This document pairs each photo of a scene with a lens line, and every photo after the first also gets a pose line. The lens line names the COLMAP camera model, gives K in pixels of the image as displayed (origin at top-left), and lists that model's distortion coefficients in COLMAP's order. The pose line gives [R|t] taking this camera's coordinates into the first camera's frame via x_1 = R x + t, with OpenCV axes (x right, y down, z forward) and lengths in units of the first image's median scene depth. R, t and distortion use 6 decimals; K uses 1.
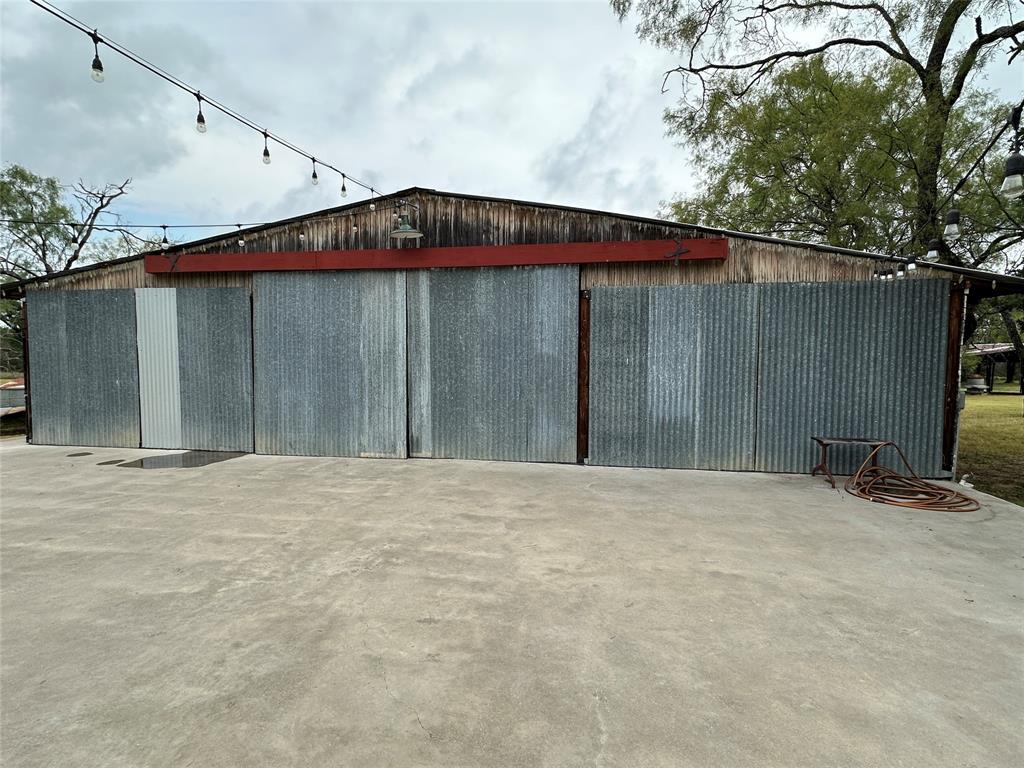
lens RADIAL K [[491.6, 0, 512.0], [0, 491.6, 384.0], [0, 0, 1]] dist [0.003895, 0.000489]
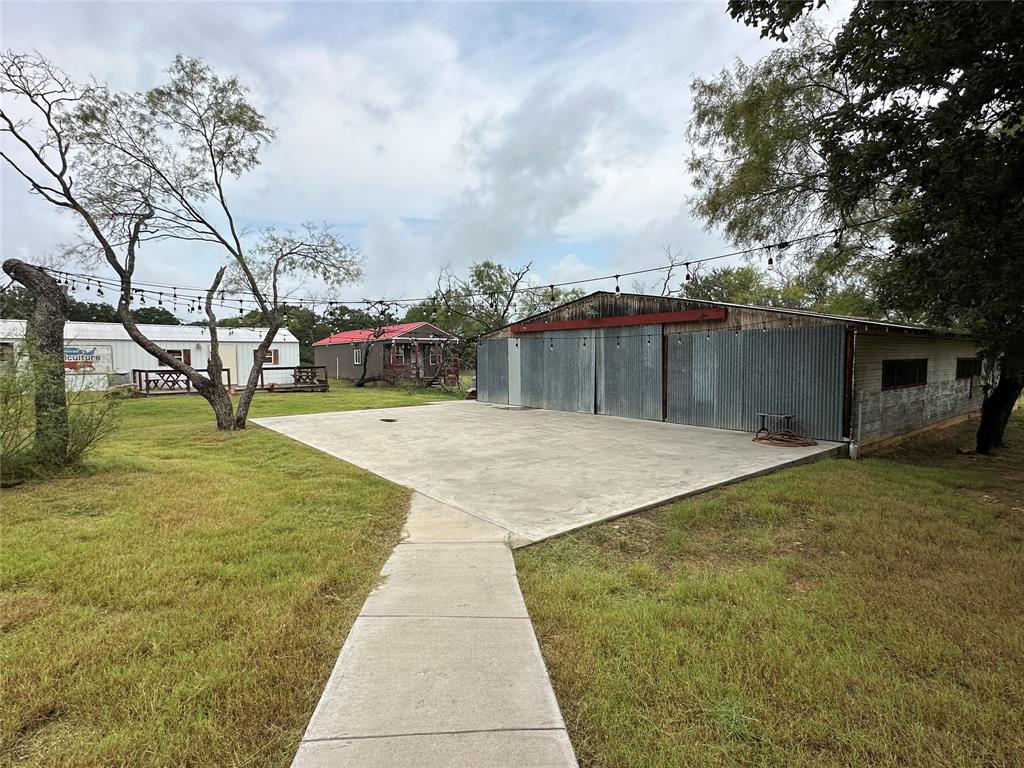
lens RADIAL K [[491.6, 0, 512.0], [0, 491.6, 384.0], [0, 0, 1]] dist [0.003895, 0.000489]
pose [[0.733544, 0.027384, -0.679090, 1.020040], [-0.026214, 0.999584, 0.011991, 0.001391], [0.679136, 0.009006, 0.733957, -0.875502]]
